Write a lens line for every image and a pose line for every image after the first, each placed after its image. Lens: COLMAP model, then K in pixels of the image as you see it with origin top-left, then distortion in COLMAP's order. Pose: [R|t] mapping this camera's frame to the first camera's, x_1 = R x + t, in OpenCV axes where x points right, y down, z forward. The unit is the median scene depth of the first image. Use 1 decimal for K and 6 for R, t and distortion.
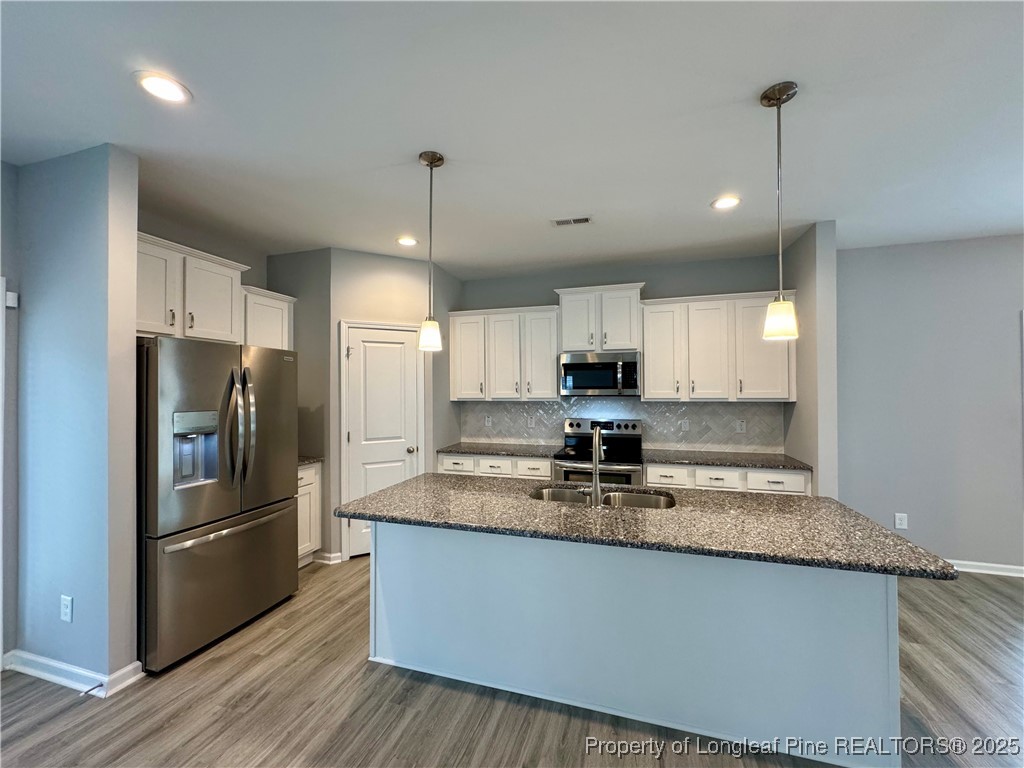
lens RADIAL K [[407.2, 0, 514.2], [0, 407.2, 386.5], [0, 0, 1]] dist [0.013435, 0.000005]
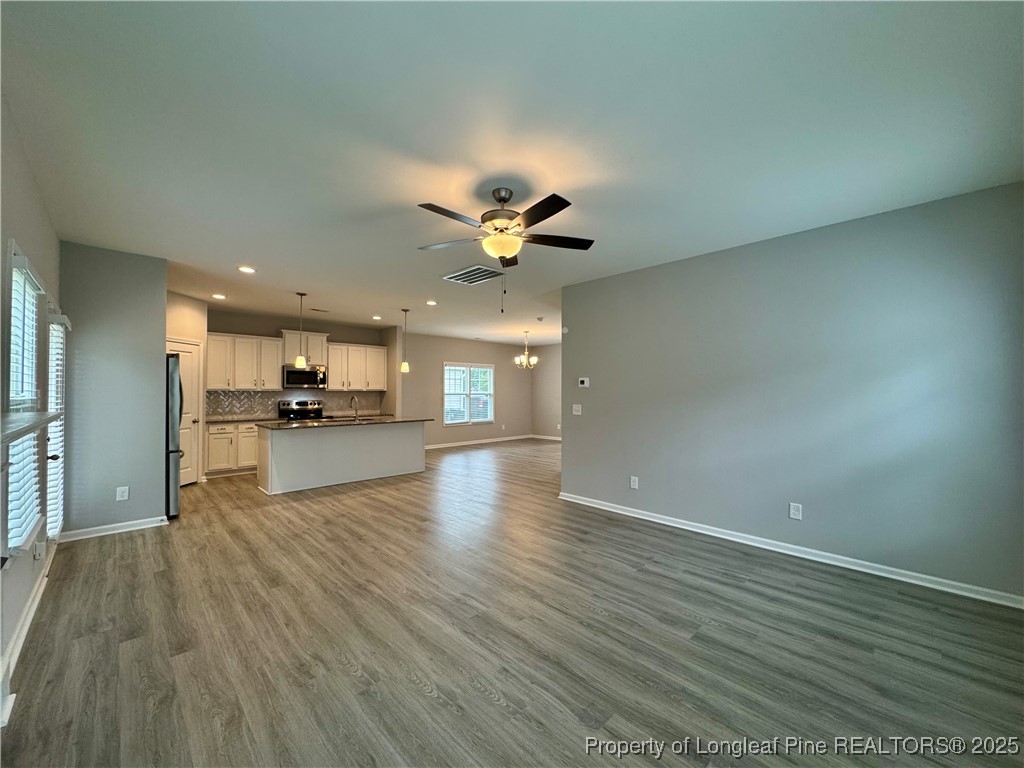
lens RADIAL K [[407.2, 0, 508.0], [0, 407.2, 388.5], [0, 0, 1]] dist [0.013435, 0.000005]
pose [[0.487397, 0.010794, 0.873114, -1.048481], [-0.009303, 0.999931, -0.007169, 0.030569], [-0.873131, -0.004628, 0.487464, -0.815135]]
